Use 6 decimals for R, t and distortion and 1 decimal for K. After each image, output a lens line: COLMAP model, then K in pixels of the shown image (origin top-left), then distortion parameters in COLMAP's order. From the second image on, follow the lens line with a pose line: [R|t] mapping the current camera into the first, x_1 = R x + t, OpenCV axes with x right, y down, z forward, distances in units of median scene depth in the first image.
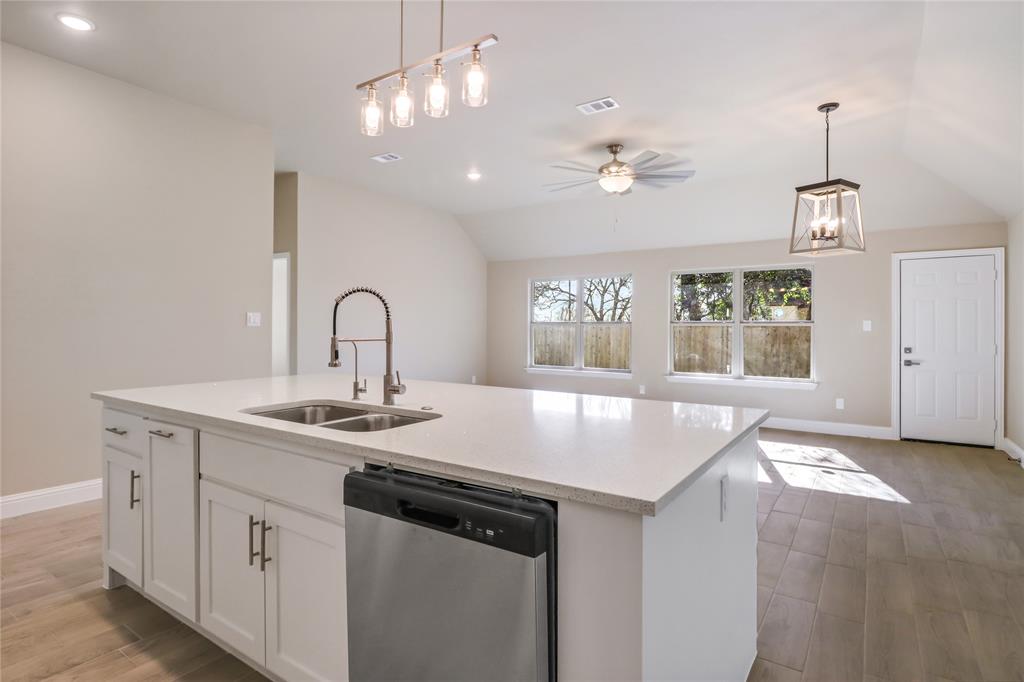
lens RADIAL K [[540.3, 0, 500.7], [0, 540.3, 329.5], [0, 0, 1]] dist [-0.004118, -0.002405]
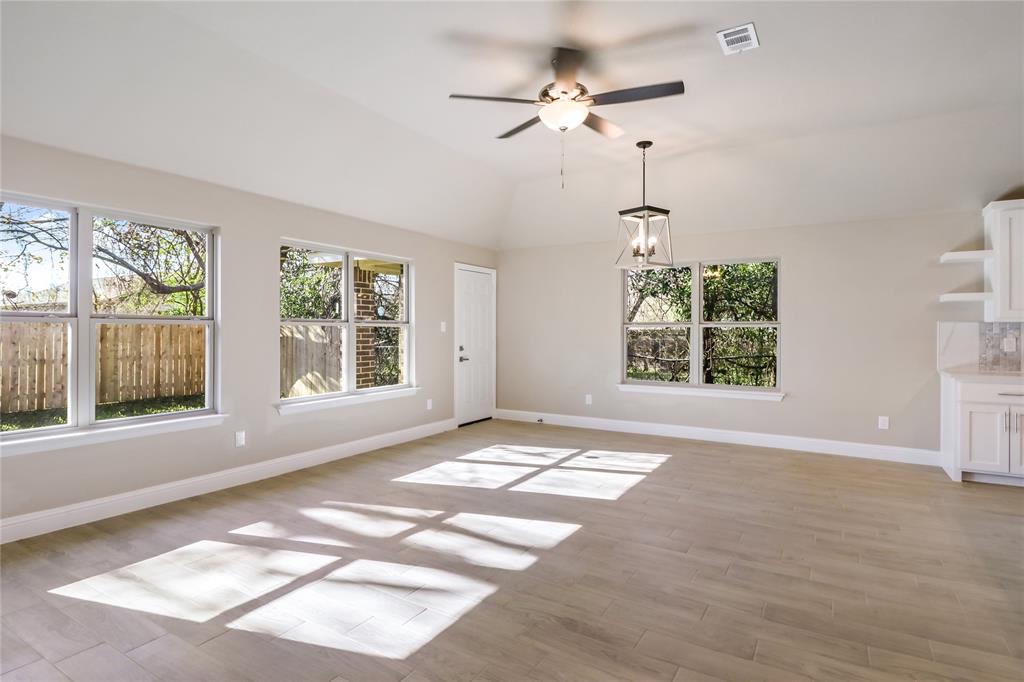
lens RADIAL K [[540.3, 0, 500.7], [0, 540.3, 329.5], [0, 0, 1]] dist [-0.004118, -0.002405]
pose [[-0.057814, -0.003895, 0.998320, -0.393414], [-0.001298, 0.999992, 0.003827, -0.005748], [-0.998327, -0.001075, -0.057819, 0.964628]]
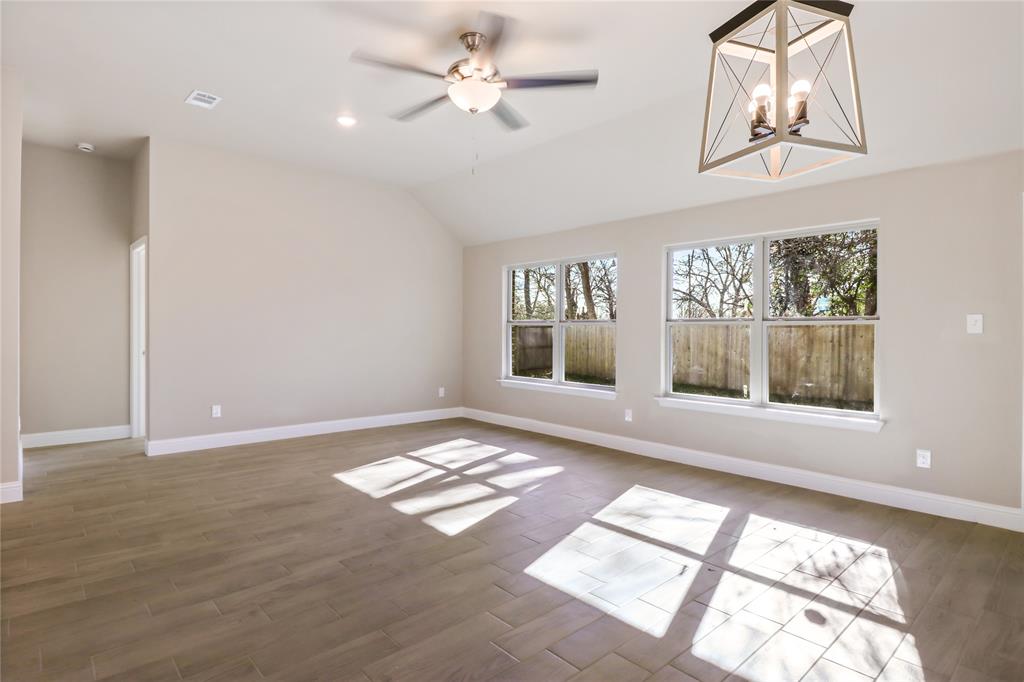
lens RADIAL K [[540.3, 0, 500.7], [0, 540.3, 329.5], [0, 0, 1]] dist [-0.004118, -0.002405]
pose [[0.971693, 0.001424, -0.236241, 0.337939], [-0.002359, 0.999990, -0.003674, 0.002101], [0.236234, 0.004127, 0.971688, 0.344723]]
